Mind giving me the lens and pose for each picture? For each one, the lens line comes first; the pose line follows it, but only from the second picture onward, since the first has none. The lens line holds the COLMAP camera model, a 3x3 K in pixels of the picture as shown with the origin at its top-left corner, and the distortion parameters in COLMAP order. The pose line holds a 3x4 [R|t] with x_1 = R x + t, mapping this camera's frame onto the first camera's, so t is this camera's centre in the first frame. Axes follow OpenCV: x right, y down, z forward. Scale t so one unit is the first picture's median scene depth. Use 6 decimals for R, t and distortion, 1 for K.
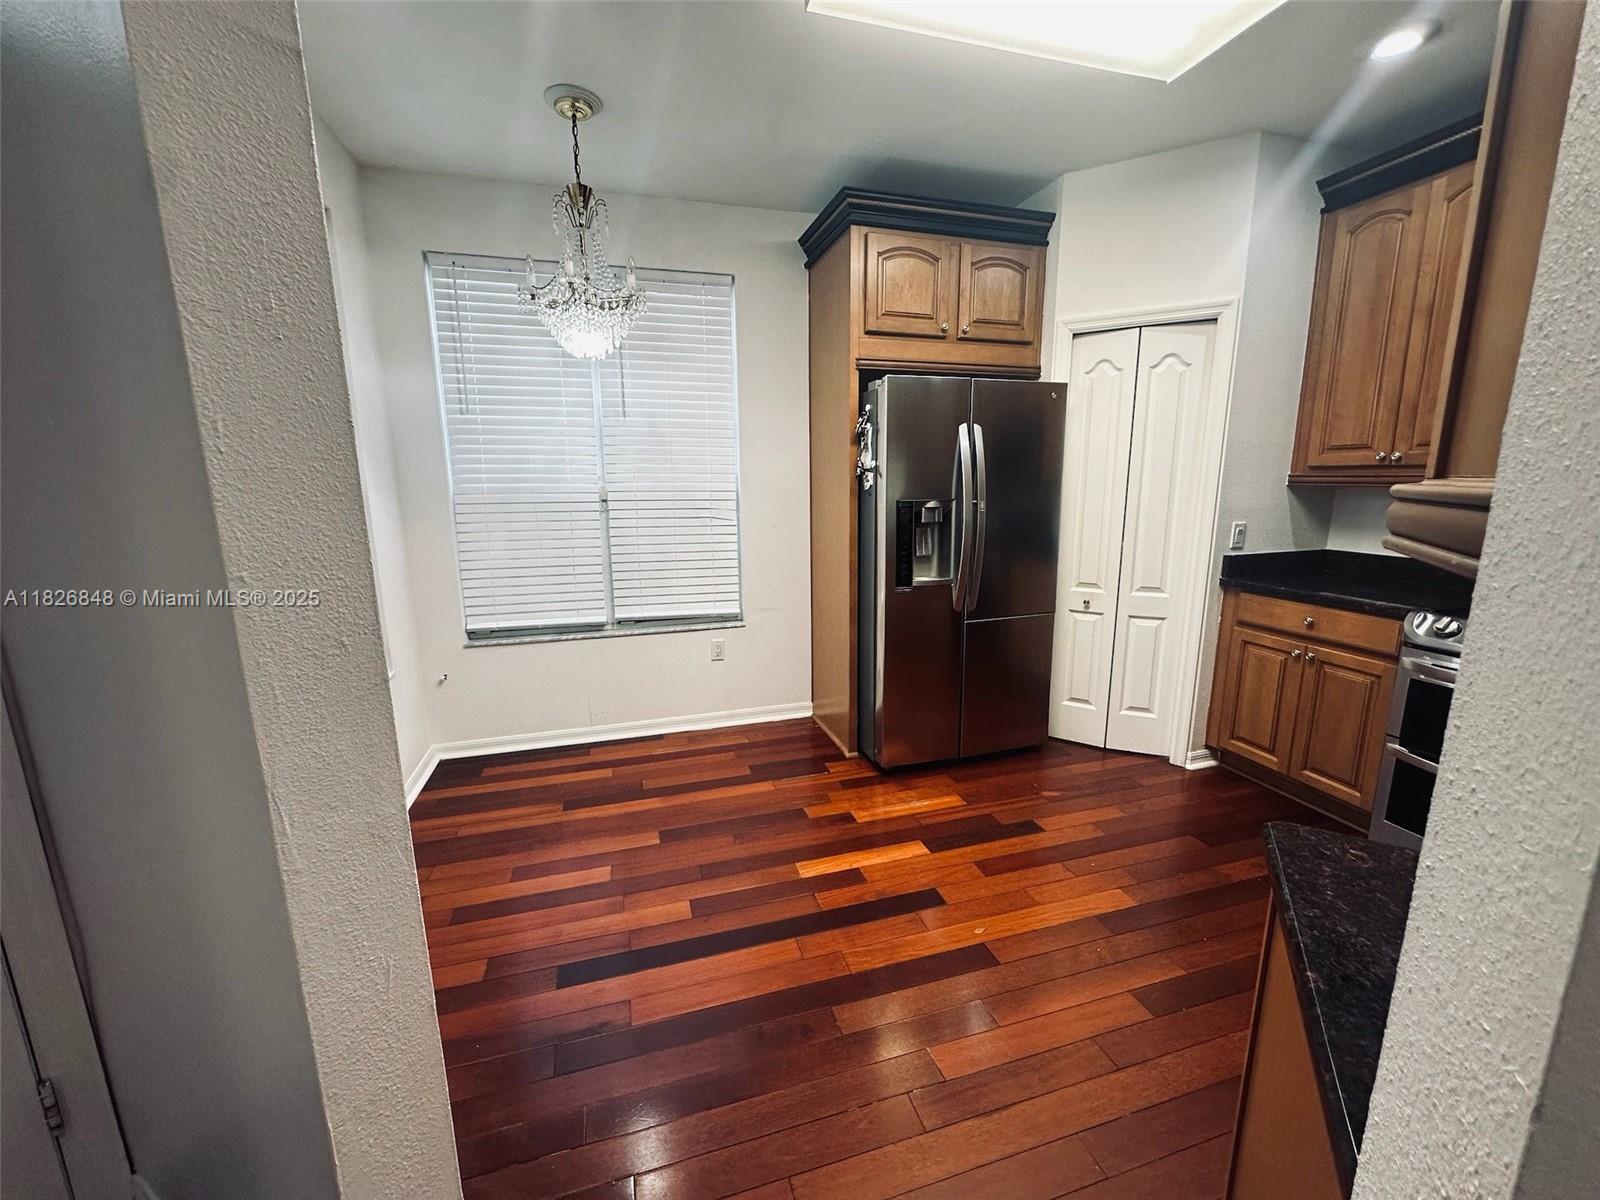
lens RADIAL K [[637.1, 0, 797.3], [0, 637.1, 599.9], [0, 0, 1]] dist [-0.005737, 0.001004]
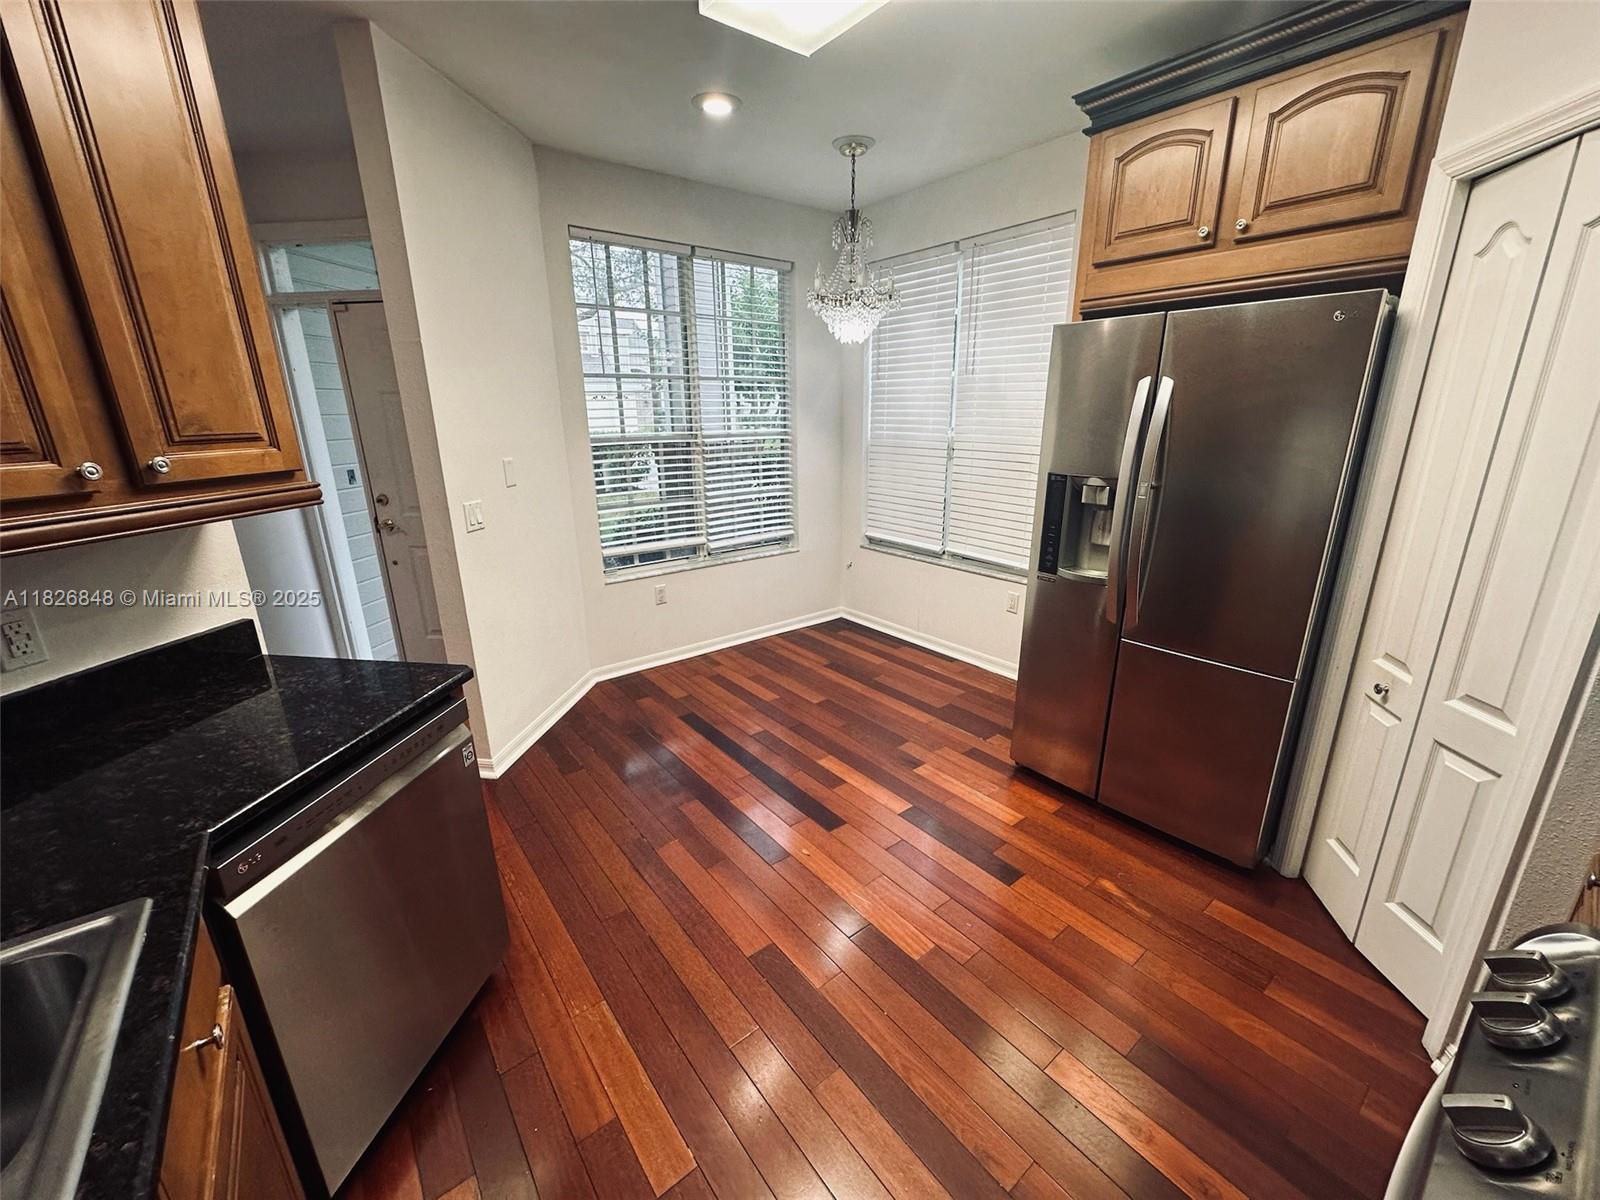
lens RADIAL K [[637.1, 0, 800.4], [0, 637.1, 601.4], [0, 0, 1]] dist [-0.005737, 0.001004]
pose [[0.371244, 0.275265, -0.886796, 0.806516], [-0.166831, 0.959280, 0.227924, -0.122725], [0.913425, 0.063329, 0.402050, 0.337001]]
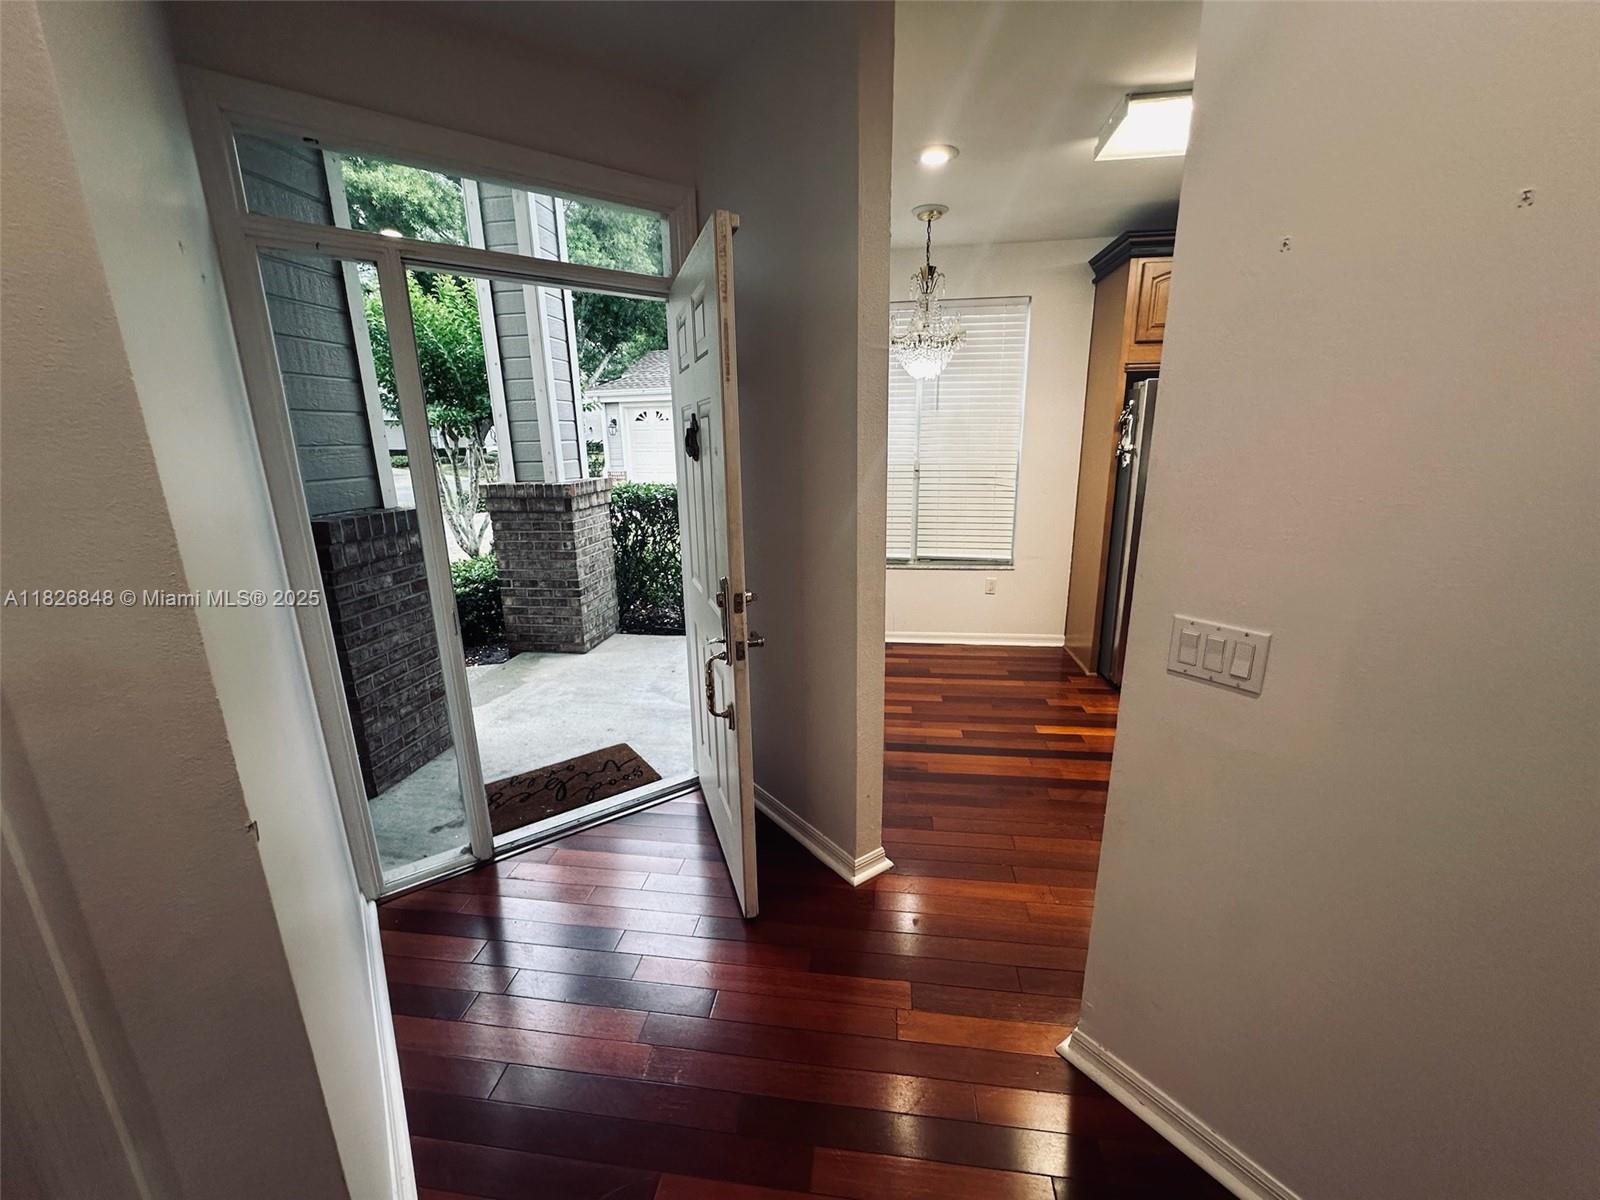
lens RADIAL K [[637.1, 0, 796.4], [0, 637.1, 601.3], [0, 0, 1]] dist [-0.005737, 0.001004]
pose [[0.913277, 0.096035, -0.395857, 0.039537], [-0.068242, 0.994148, 0.083741, 0.033600], [0.401582, -0.049465, 0.914486, -0.450124]]
